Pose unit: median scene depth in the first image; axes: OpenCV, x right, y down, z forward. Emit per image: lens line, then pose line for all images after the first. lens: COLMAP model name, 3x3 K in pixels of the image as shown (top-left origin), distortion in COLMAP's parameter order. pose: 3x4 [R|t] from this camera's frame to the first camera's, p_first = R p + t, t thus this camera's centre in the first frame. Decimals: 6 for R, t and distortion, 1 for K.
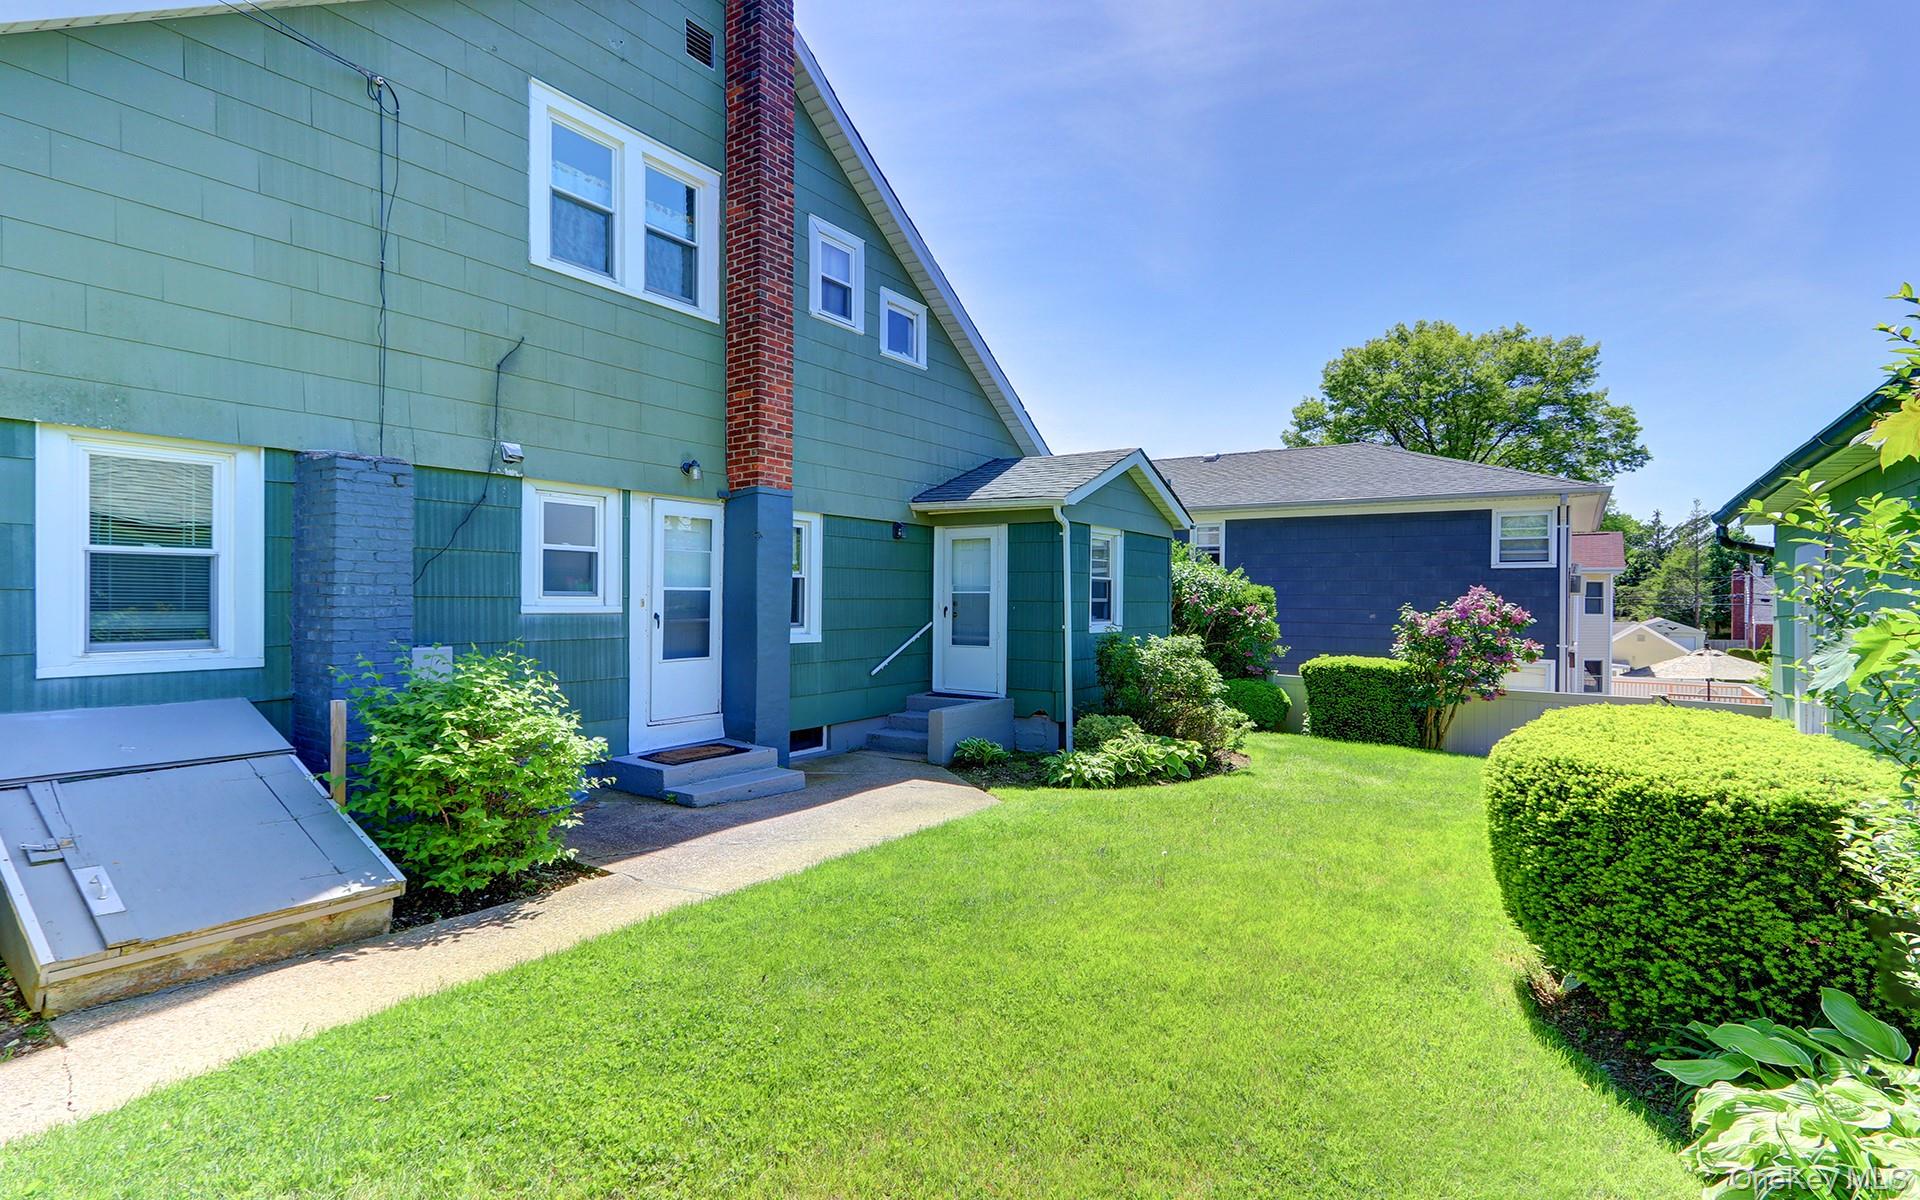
lens RADIAL K [[911.7, 0, 872.4], [0, 911.7, 608.8], [0, 0, 1]] dist [0.000848, 0.000406]
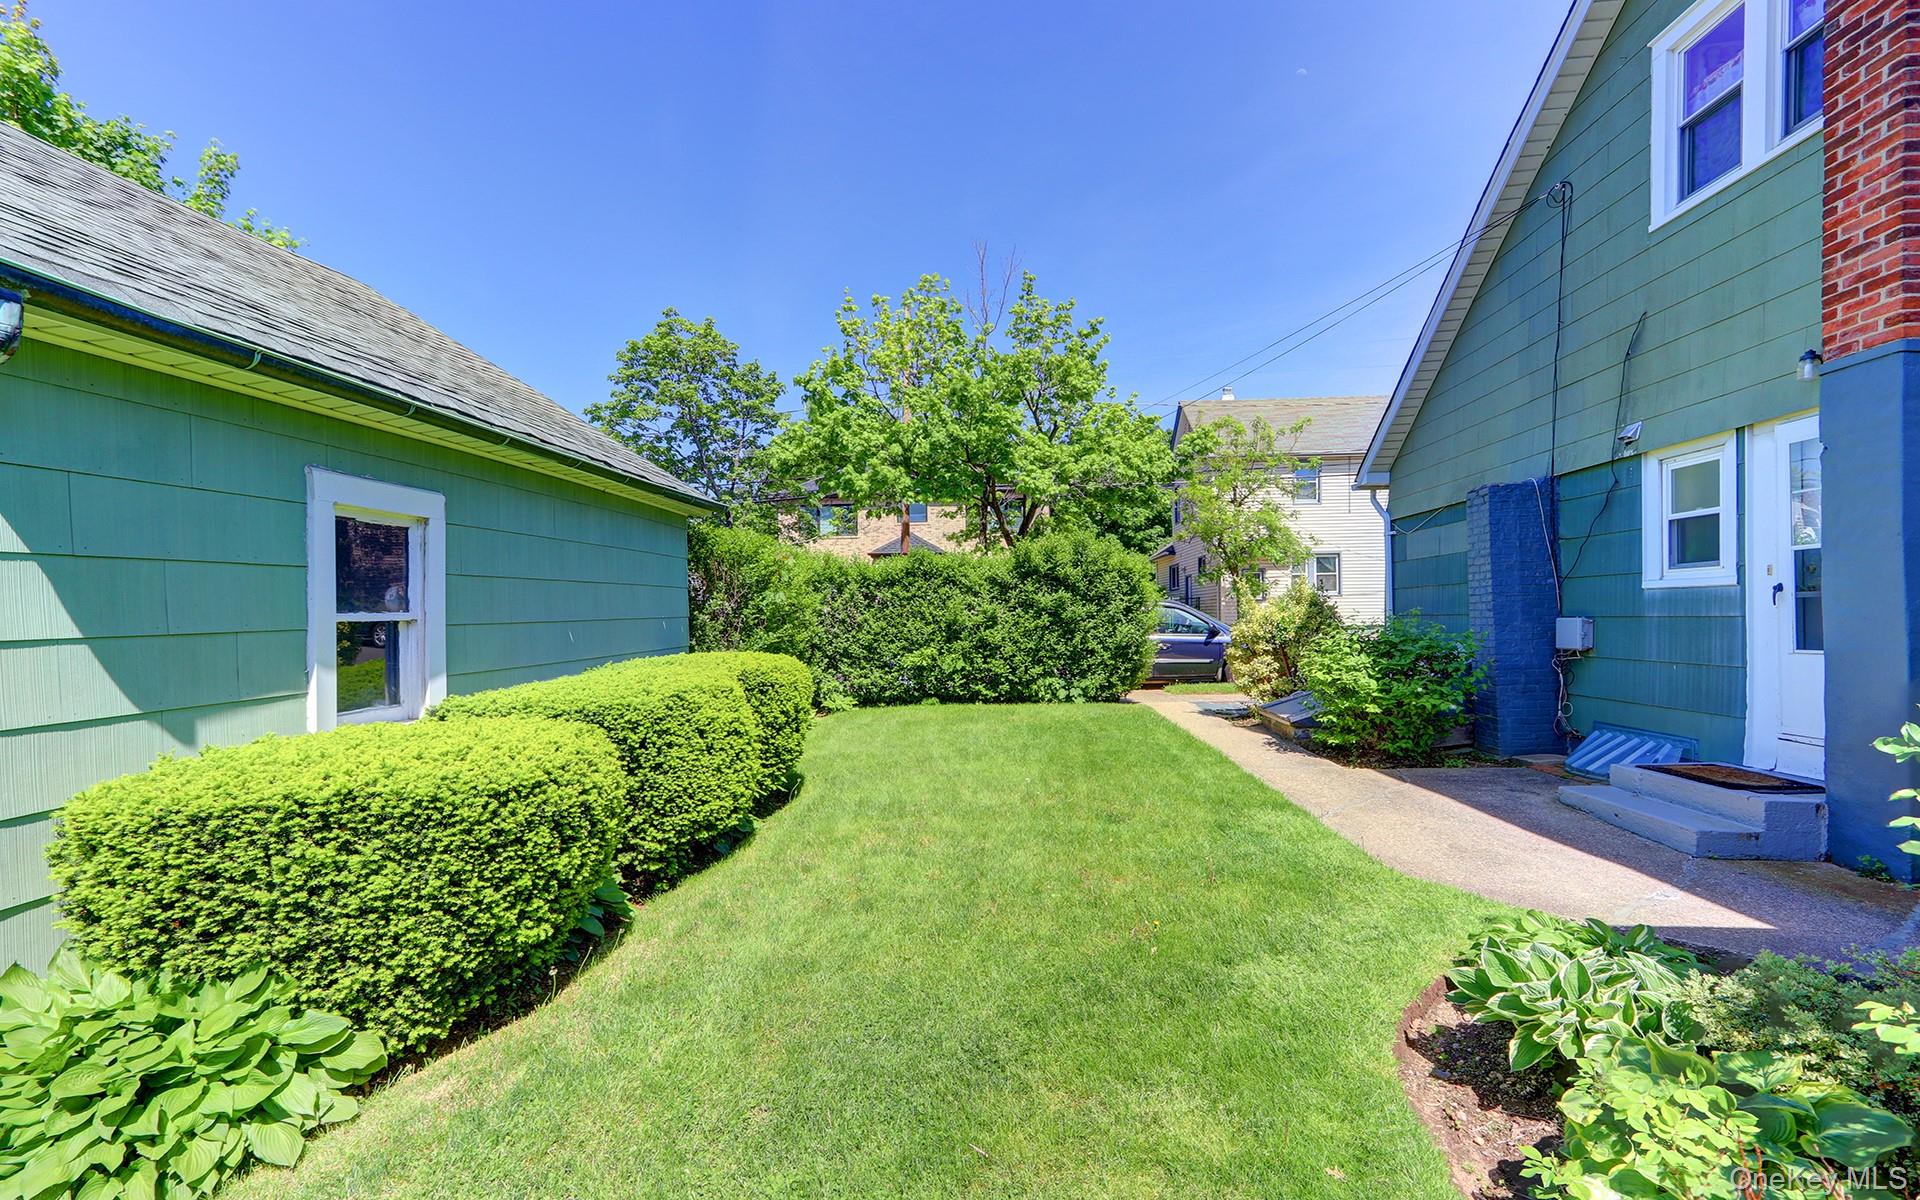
lens RADIAL K [[889.9, 0, 950.4], [0, 889.9, 626.9], [0, 0, 1]] dist [-0.000138, 0.004791]
pose [[-0.838651, 0.009725, -0.544583, 0.733099], [0.001298, 0.999873, 0.015856, 0.028703], [0.544668, 0.012591, -0.838557, 1.298202]]
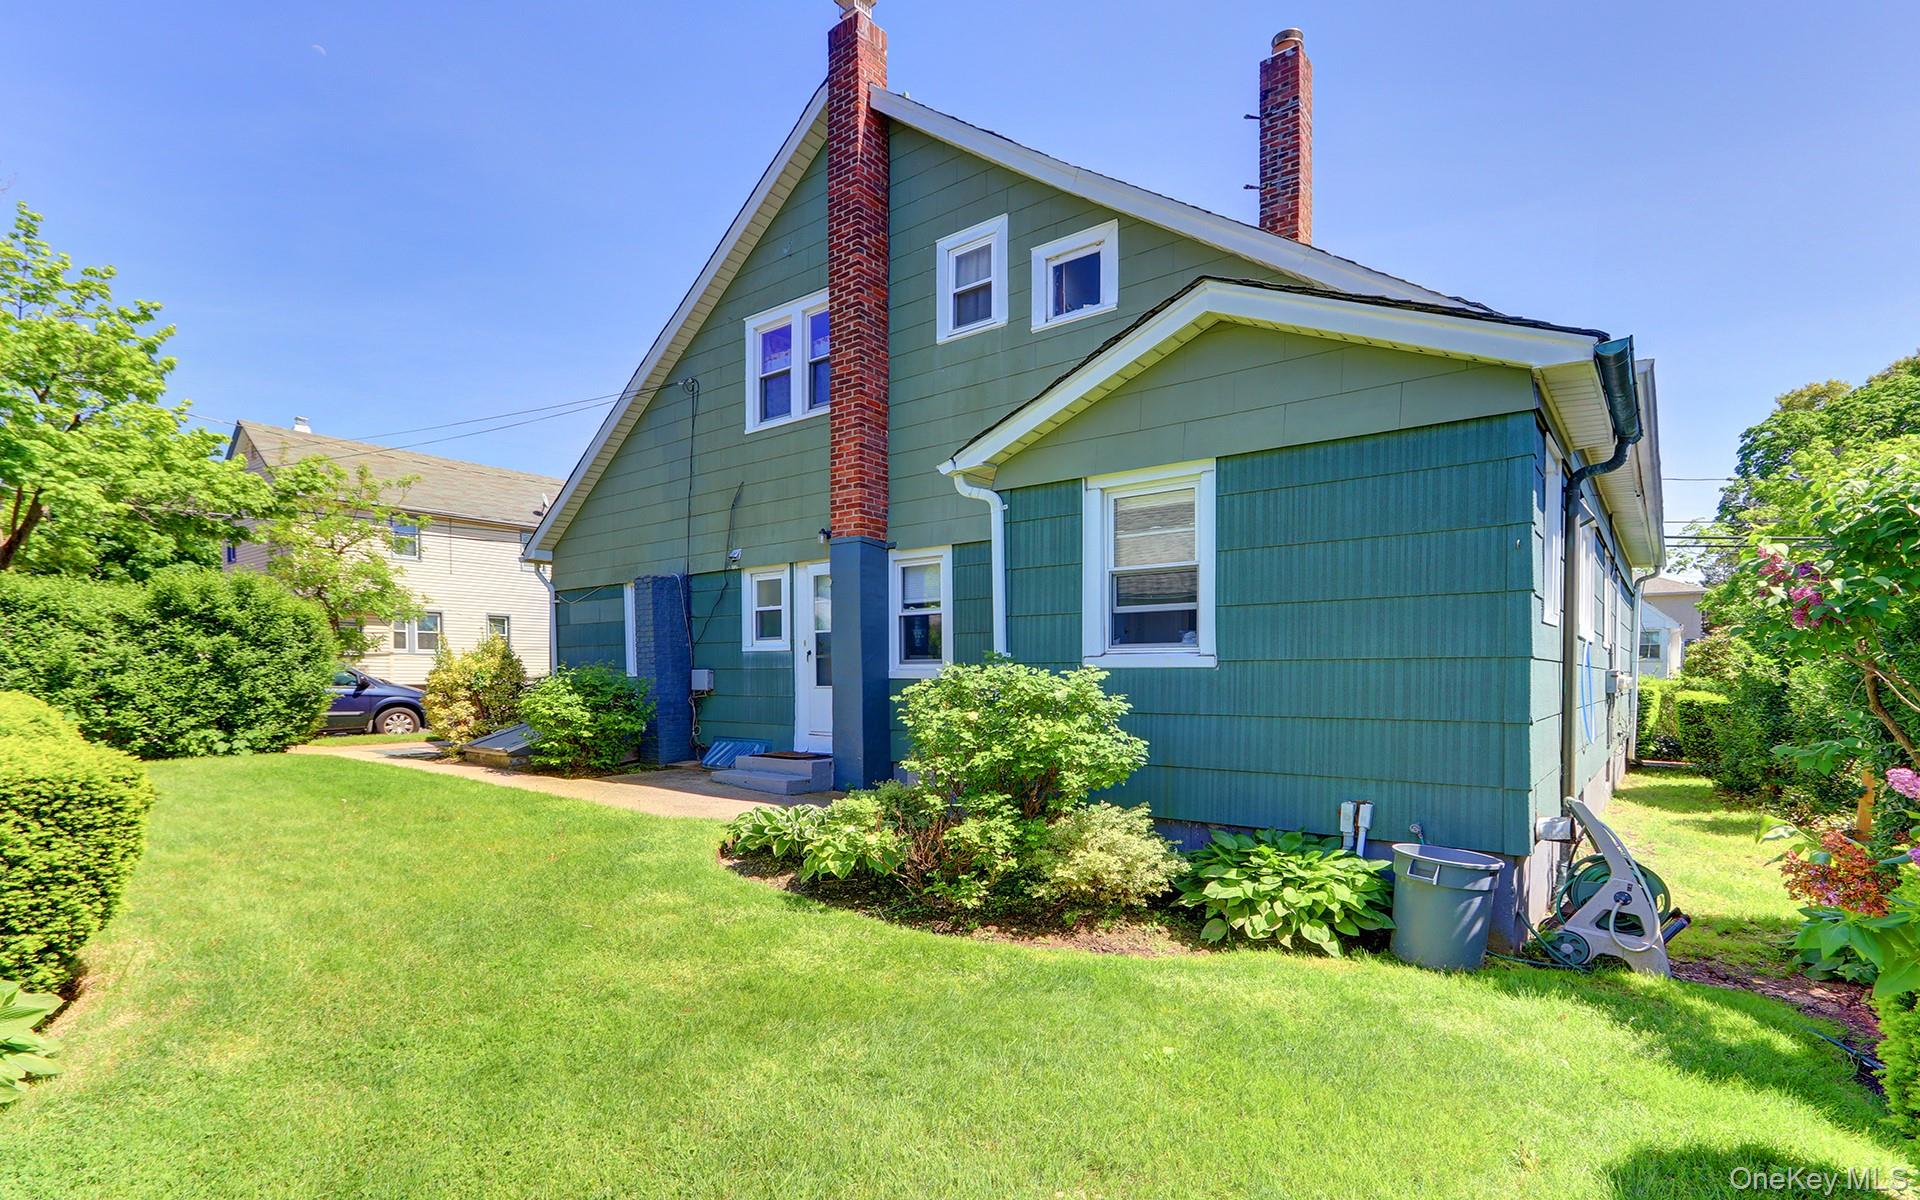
lens RADIAL K [[890.1, 0, 964.3], [0, 890.1, 700.9], [0, 0, 1]] dist [0.001277, 0.000293]
pose [[-0.002756, 0.020562, -0.999785, 1.121309], [-0.012377, 0.999711, 0.020595, 0.051448], [0.999920, 0.012431, -0.002501, 1.293395]]
